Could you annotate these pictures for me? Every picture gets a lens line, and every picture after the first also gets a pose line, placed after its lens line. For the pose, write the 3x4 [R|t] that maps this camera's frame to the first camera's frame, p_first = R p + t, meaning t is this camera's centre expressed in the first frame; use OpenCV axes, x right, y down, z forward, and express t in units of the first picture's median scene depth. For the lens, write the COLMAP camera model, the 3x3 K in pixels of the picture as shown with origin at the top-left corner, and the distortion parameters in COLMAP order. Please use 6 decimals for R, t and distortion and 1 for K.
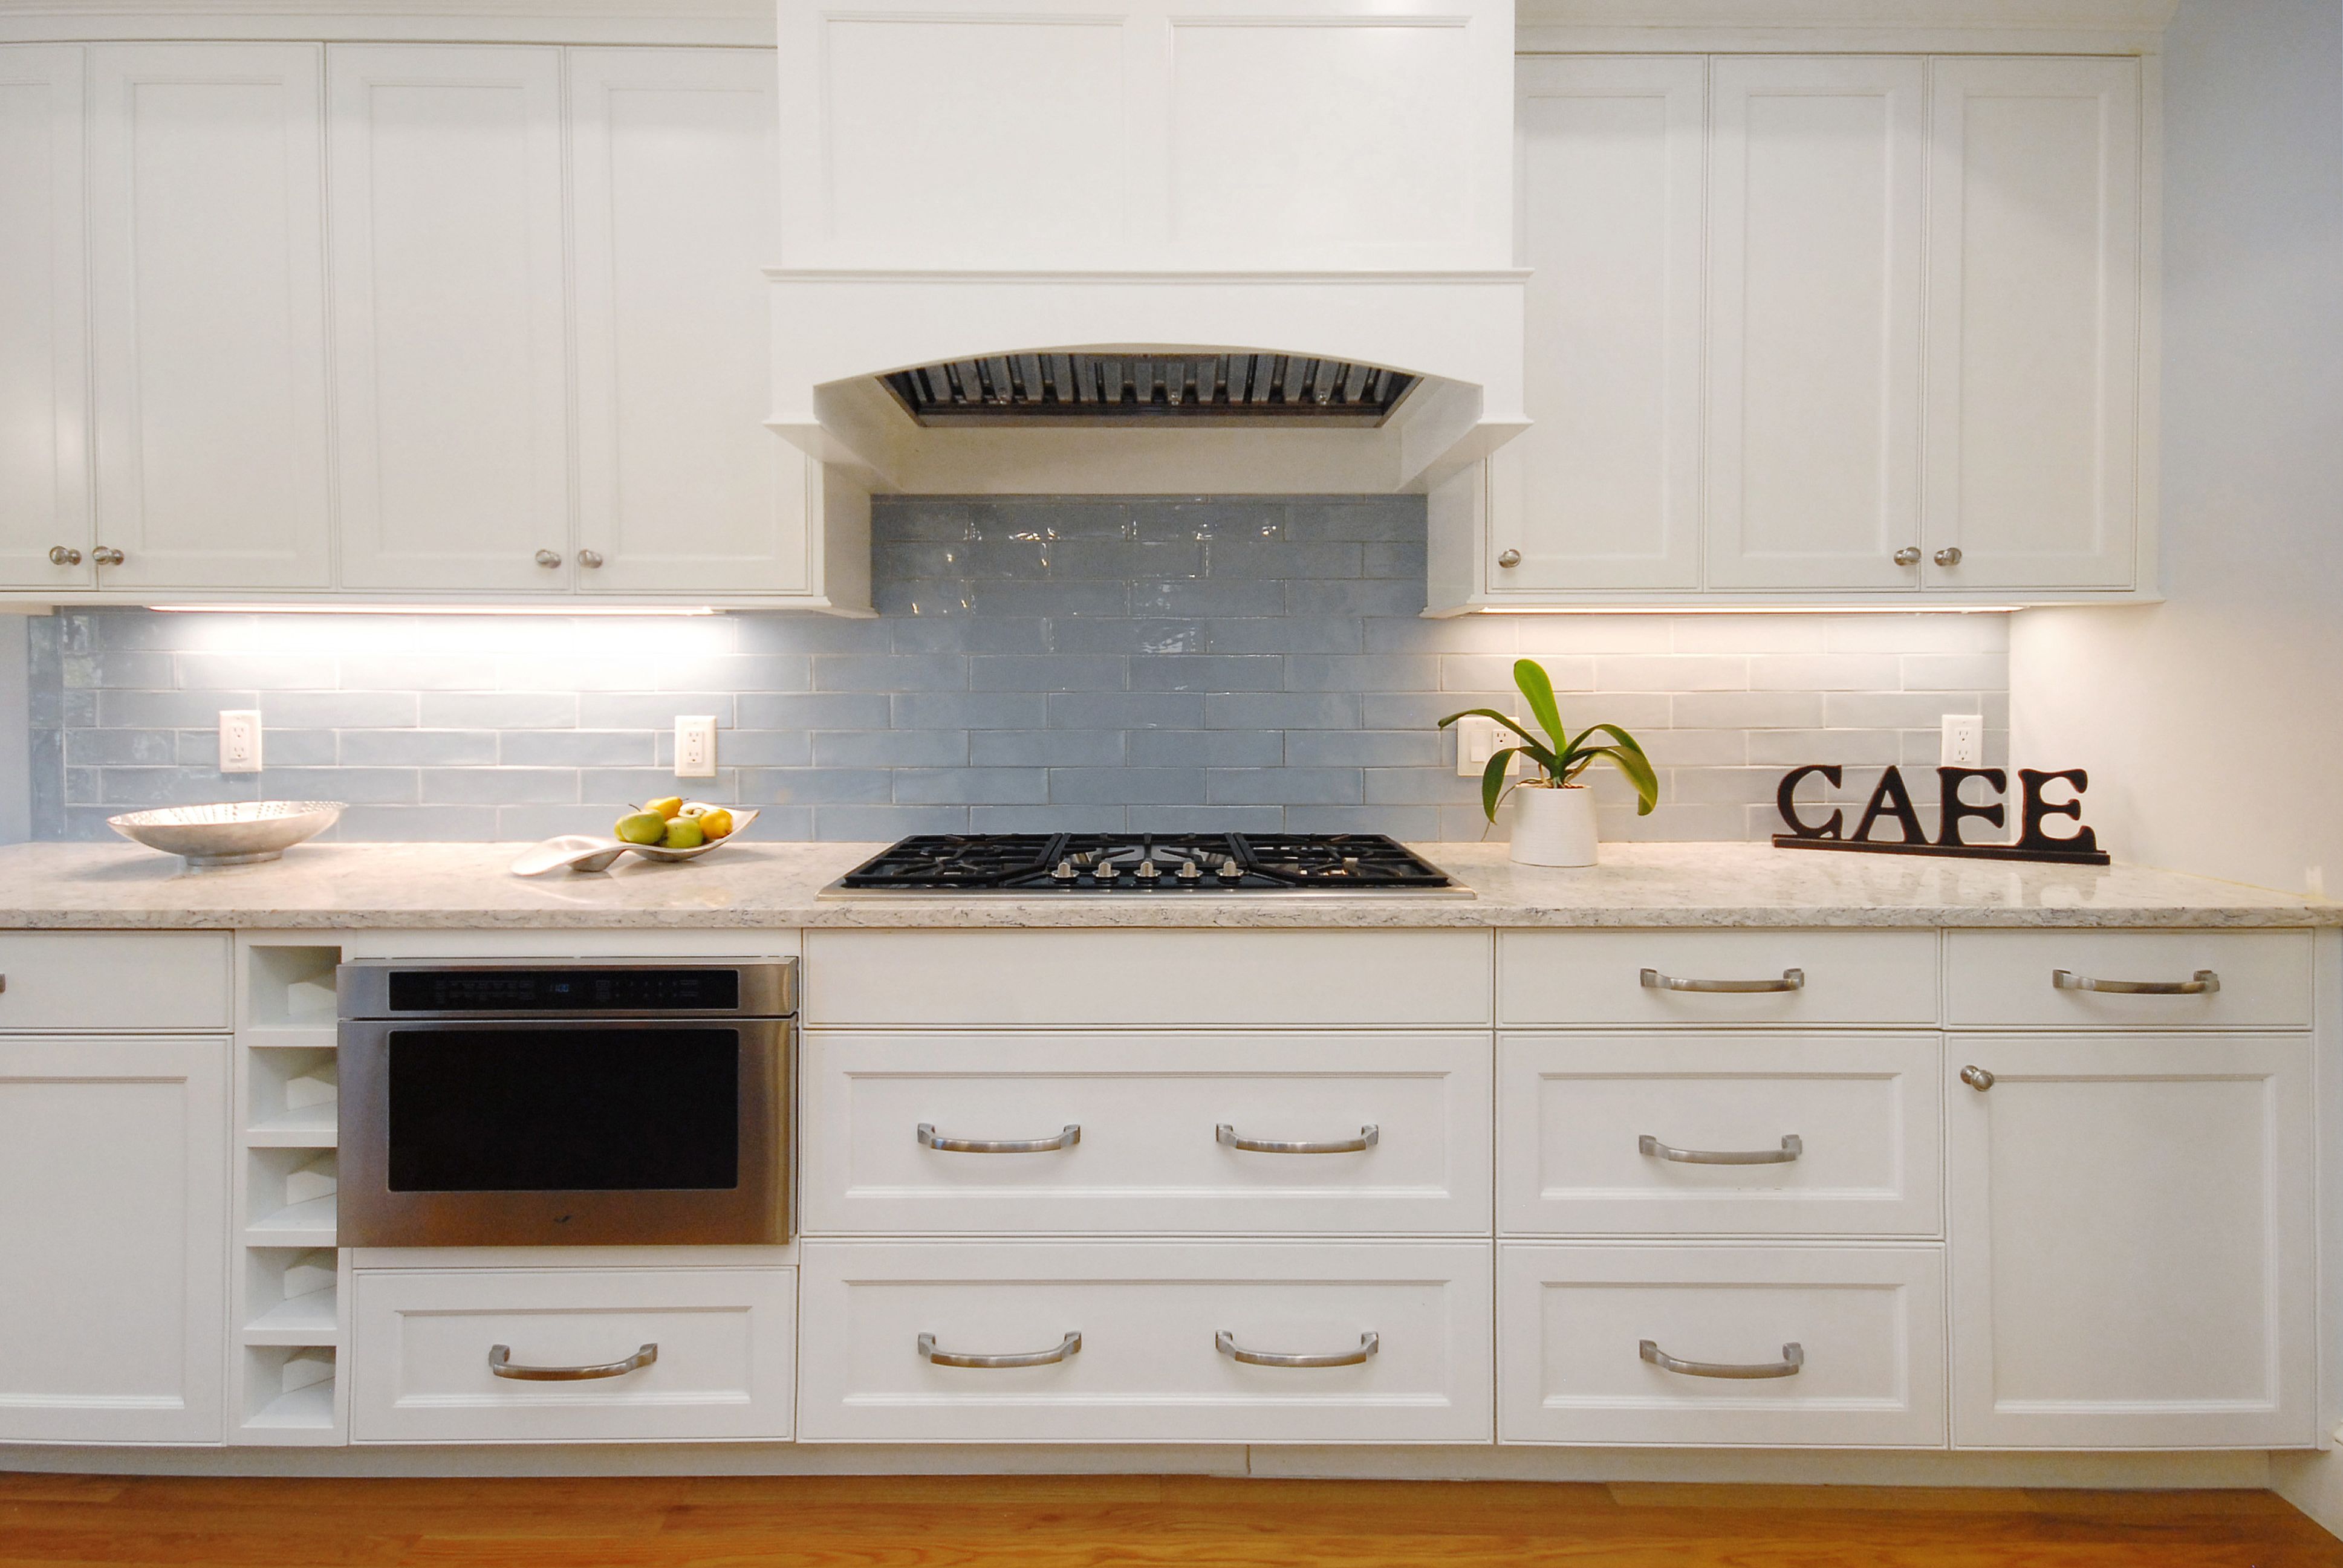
lens RADIAL K [[1027.3, 0, 1173.5], [0, 1027.3, 671.8], [0, 0, 1]] dist [0.000298, 0.000020]
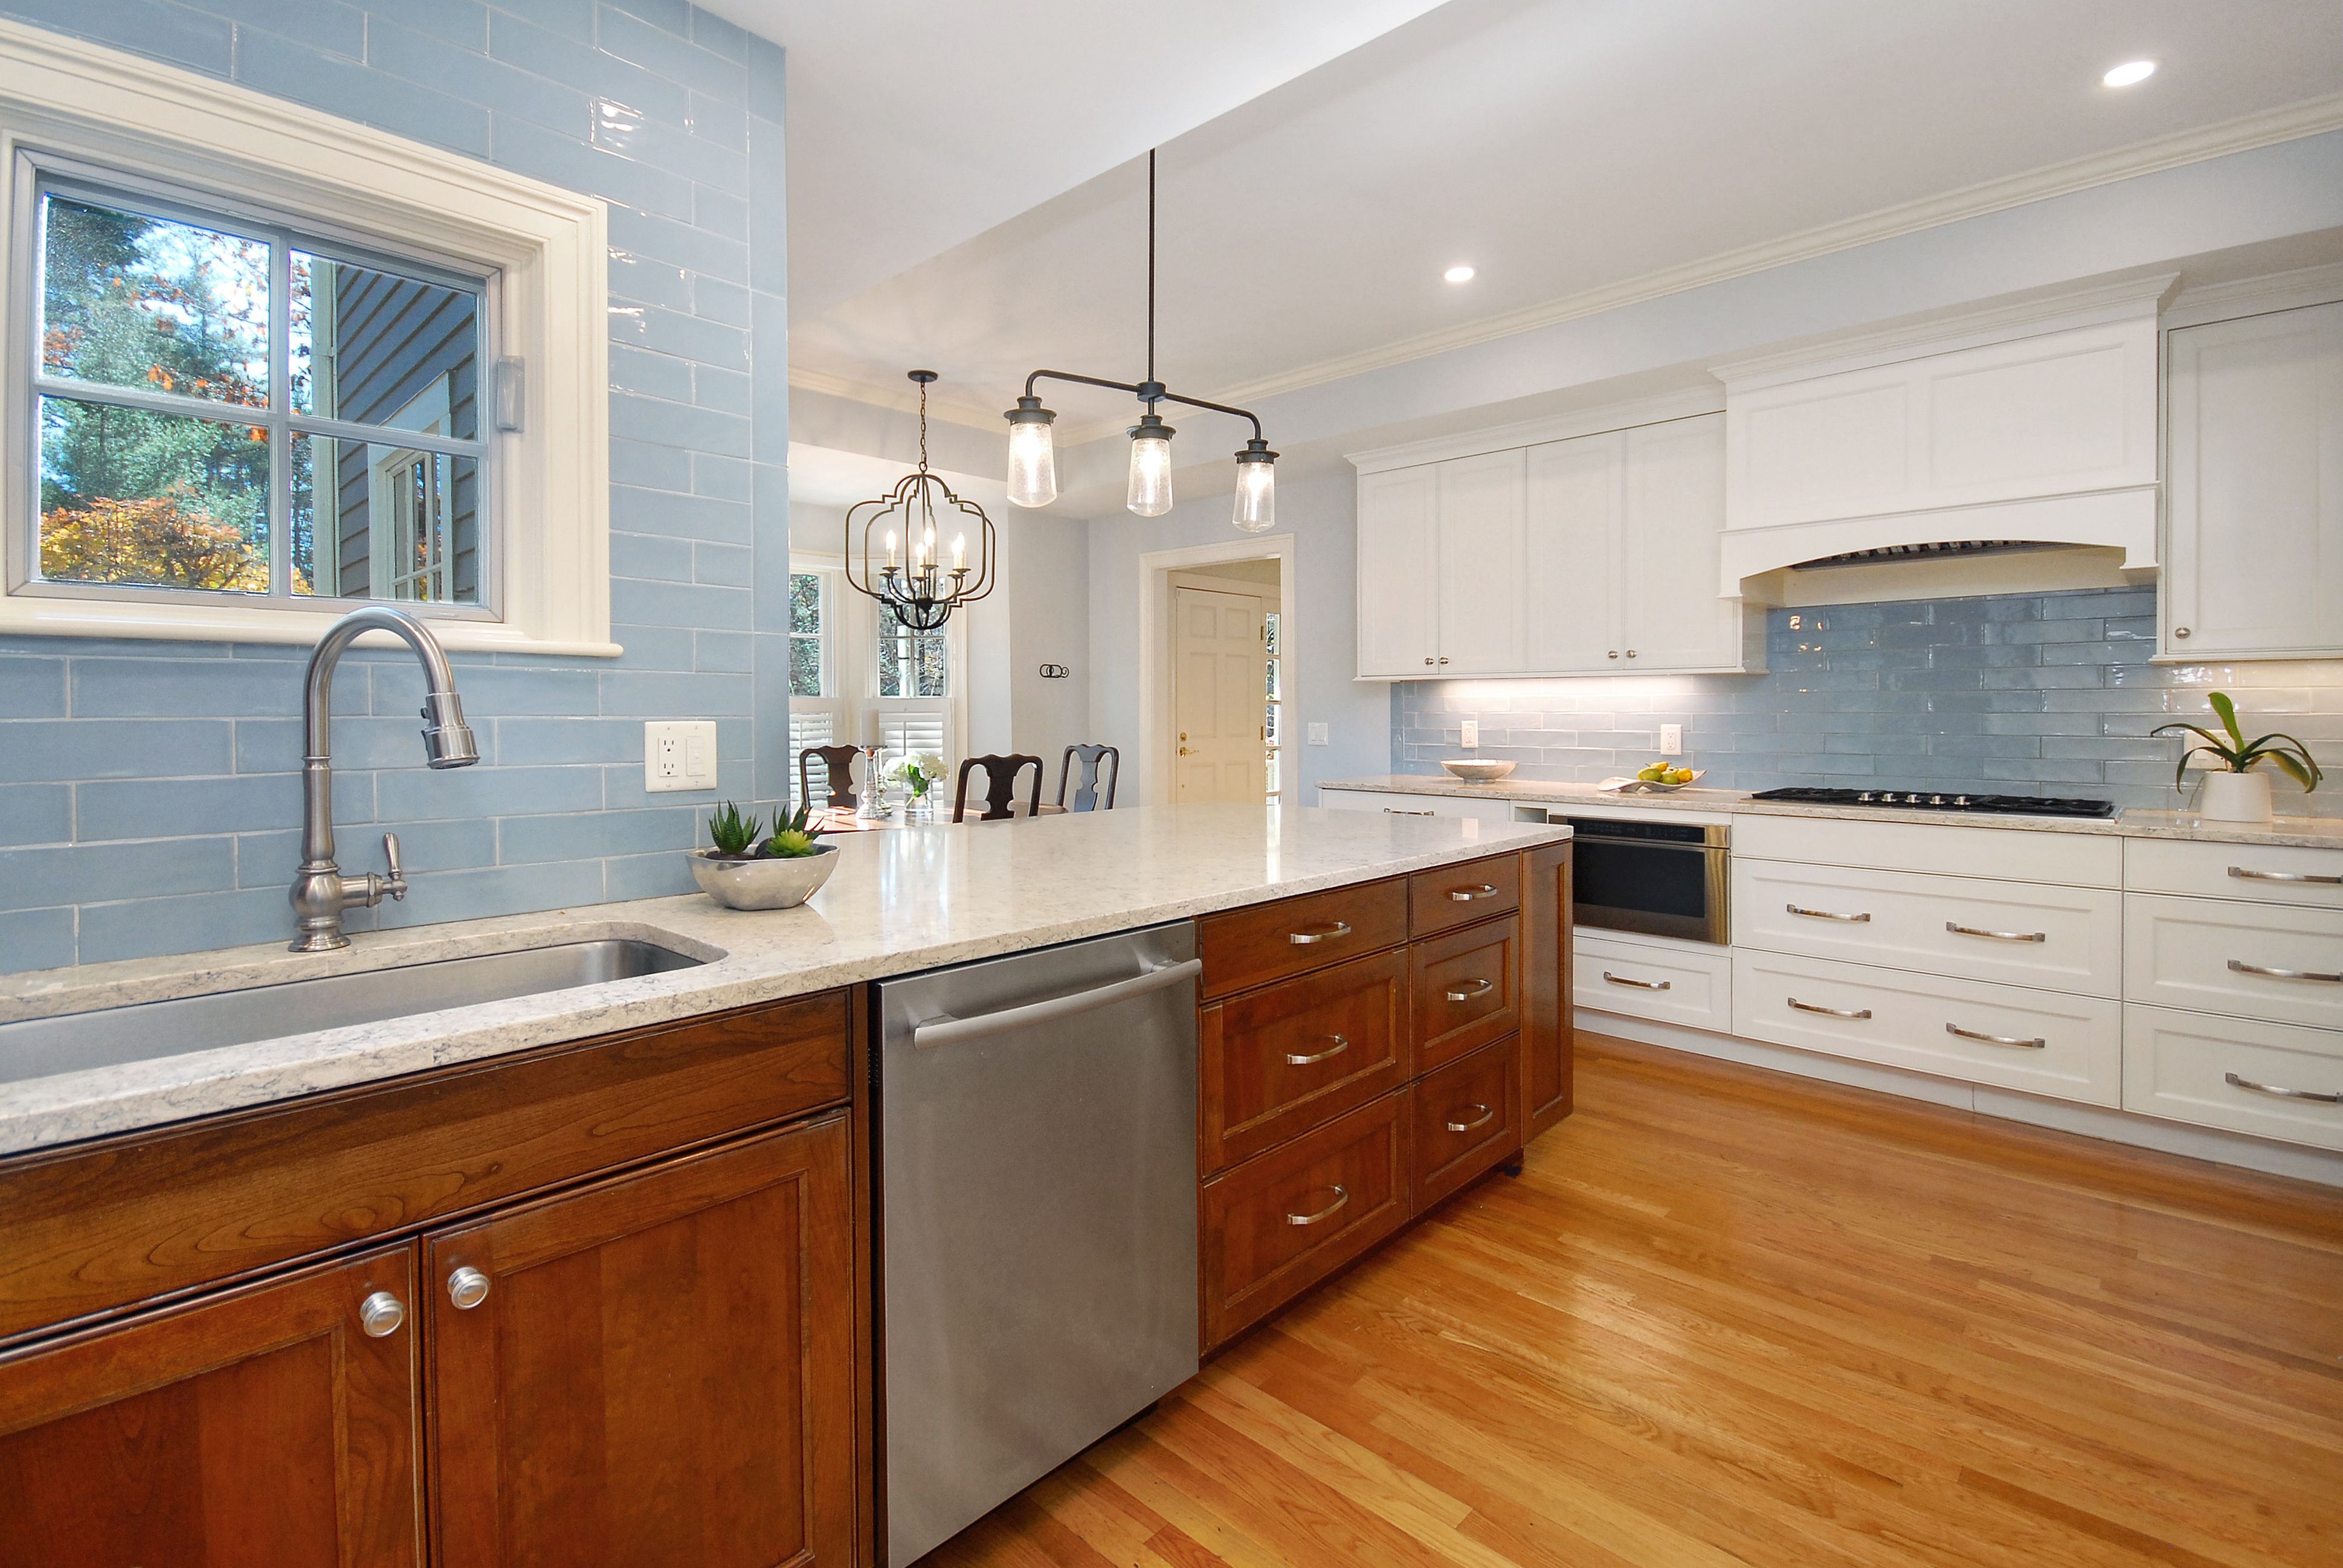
lens RADIAL K [[1100.0, 0, 1186.4], [0, 1100.0, 740.2], [0, 0, 1]] dist [-0.000557, -0.000379]
pose [[0.722153, 0.016924, -0.691526, 0.388861], [0.007213, 0.999462, 0.031992, -0.004107], [0.691695, -0.028092, 0.721643, -1.379763]]
